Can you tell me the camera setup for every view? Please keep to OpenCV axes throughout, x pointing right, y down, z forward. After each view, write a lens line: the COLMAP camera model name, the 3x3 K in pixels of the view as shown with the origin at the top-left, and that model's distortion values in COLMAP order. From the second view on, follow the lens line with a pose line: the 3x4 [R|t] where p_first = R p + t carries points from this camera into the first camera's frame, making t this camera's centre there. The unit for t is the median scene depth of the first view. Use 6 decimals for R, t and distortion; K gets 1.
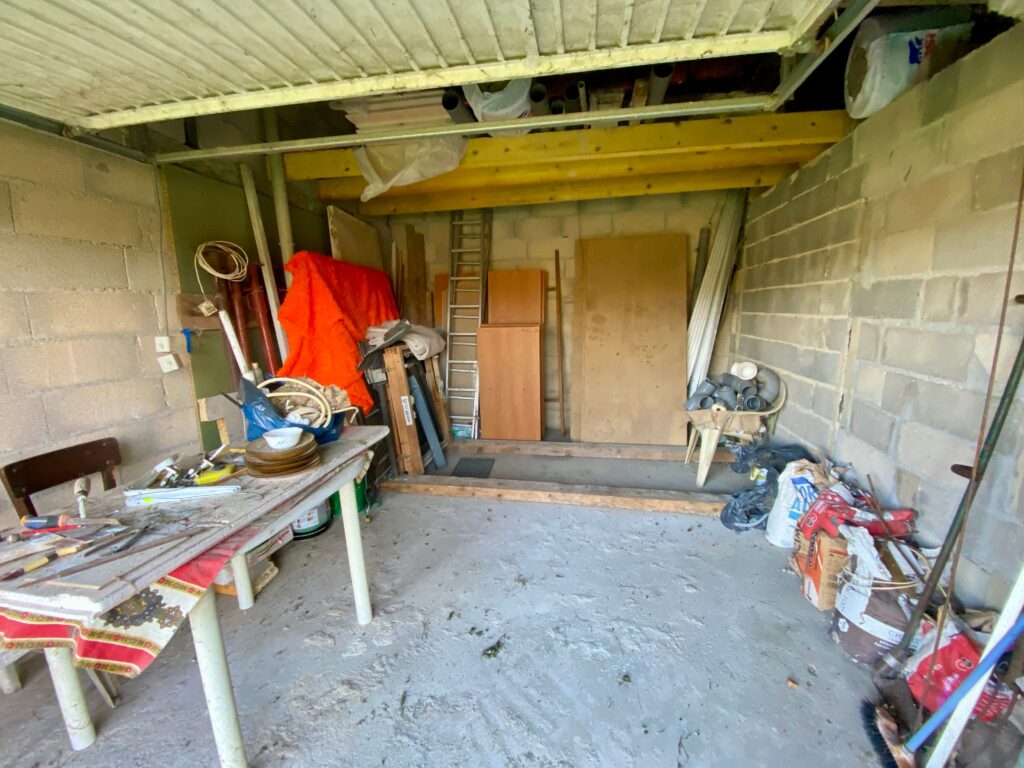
lens RADIAL K [[420.6, 0, 514.8], [0, 420.6, 387.6], [0, 0, 1]] dist [-0.002405, -0.000750]
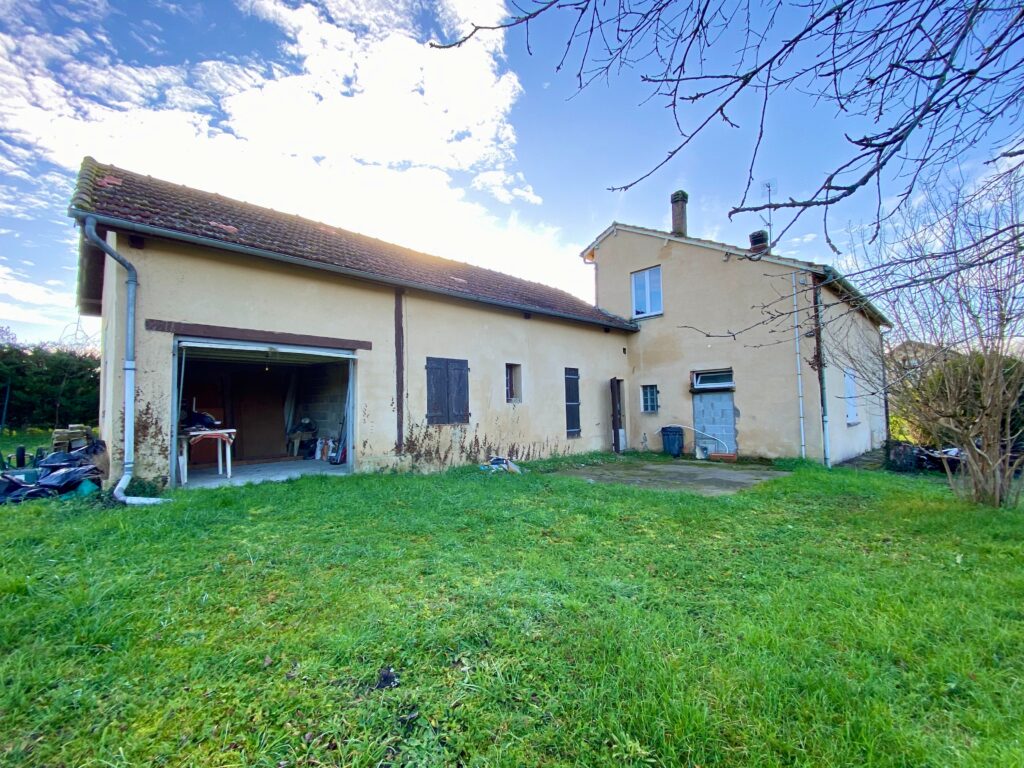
lens RADIAL K [[414.4, 0, 510.2], [0, 414.4, 382.3], [0, 0, 1]] dist [0.001543, 0.000219]
pose [[0.569500, 0.044956, 0.820761, -1.189957], [0.169144, 0.970726, -0.170534, 0.483687], [-0.804400, 0.235946, 0.545224, -2.074141]]
